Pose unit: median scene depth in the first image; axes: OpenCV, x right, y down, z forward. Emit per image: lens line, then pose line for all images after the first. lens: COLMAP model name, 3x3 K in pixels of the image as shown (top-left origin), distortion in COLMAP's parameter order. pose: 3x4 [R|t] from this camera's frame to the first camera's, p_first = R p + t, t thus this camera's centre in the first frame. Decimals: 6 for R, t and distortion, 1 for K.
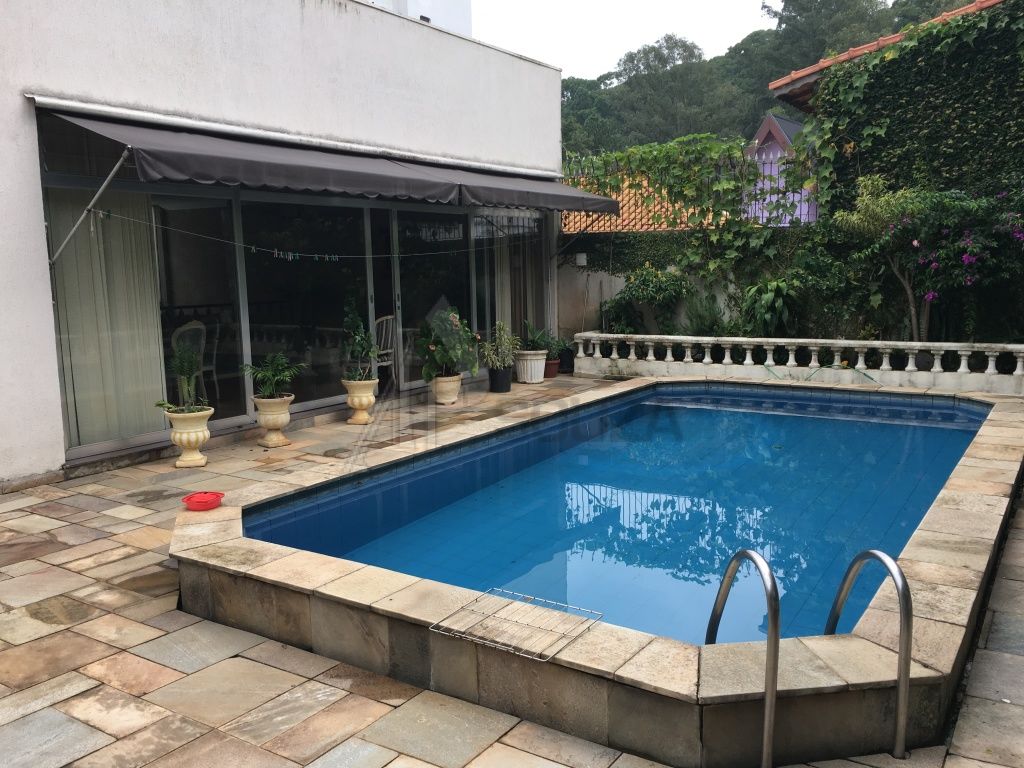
lens RADIAL K [[869.5, 0, 511.6], [0, 869.5, 384.2], [0, 0, 1]] dist [0.064899, -0.083261]
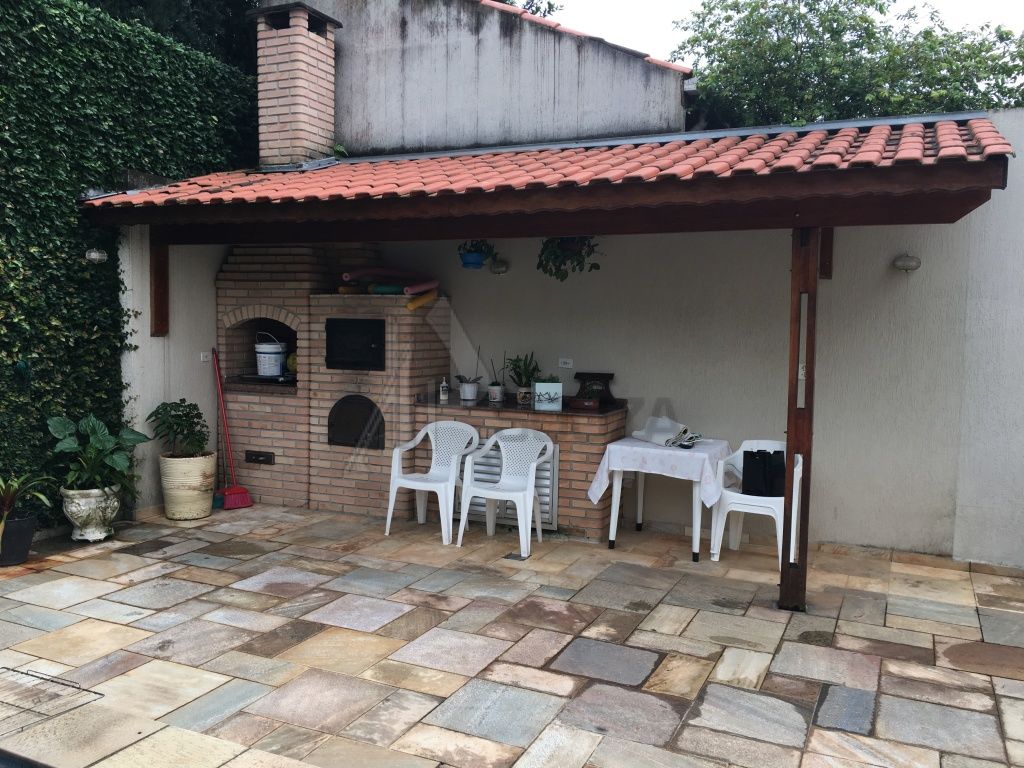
lens RADIAL K [[869.5, 0, 513.4], [0, 869.5, 382.8], [0, 0, 1]] dist [0.064899, -0.083261]
pose [[-0.987811, 0.014042, -0.155023, -0.126426], [-0.018203, 0.978668, 0.204640, -0.076159], [0.154590, 0.204968, -0.966483, 0.633003]]
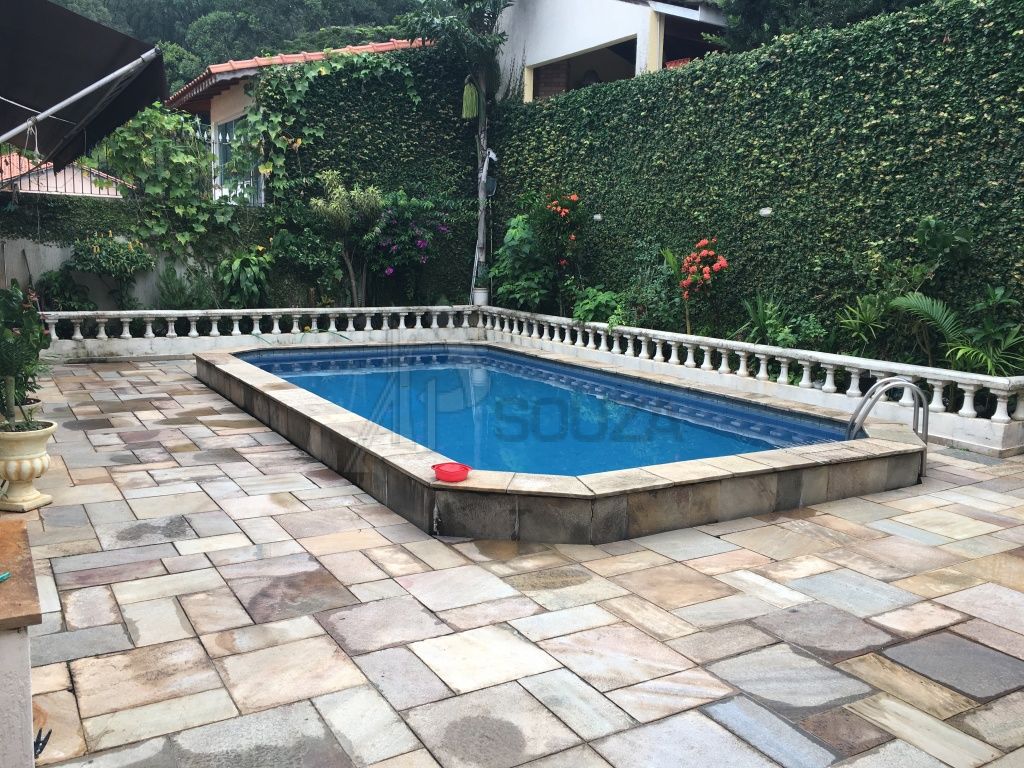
lens RADIAL K [[869.5, 0, 515.5], [0, 869.5, 380.6], [0, 0, 1]] dist [0.064899, -0.083261]
pose [[0.436783, -0.104162, 0.893516, -0.608722], [0.089757, 0.993363, 0.071925, -0.014995], [-0.895078, 0.048784, 0.443234, 0.264541]]
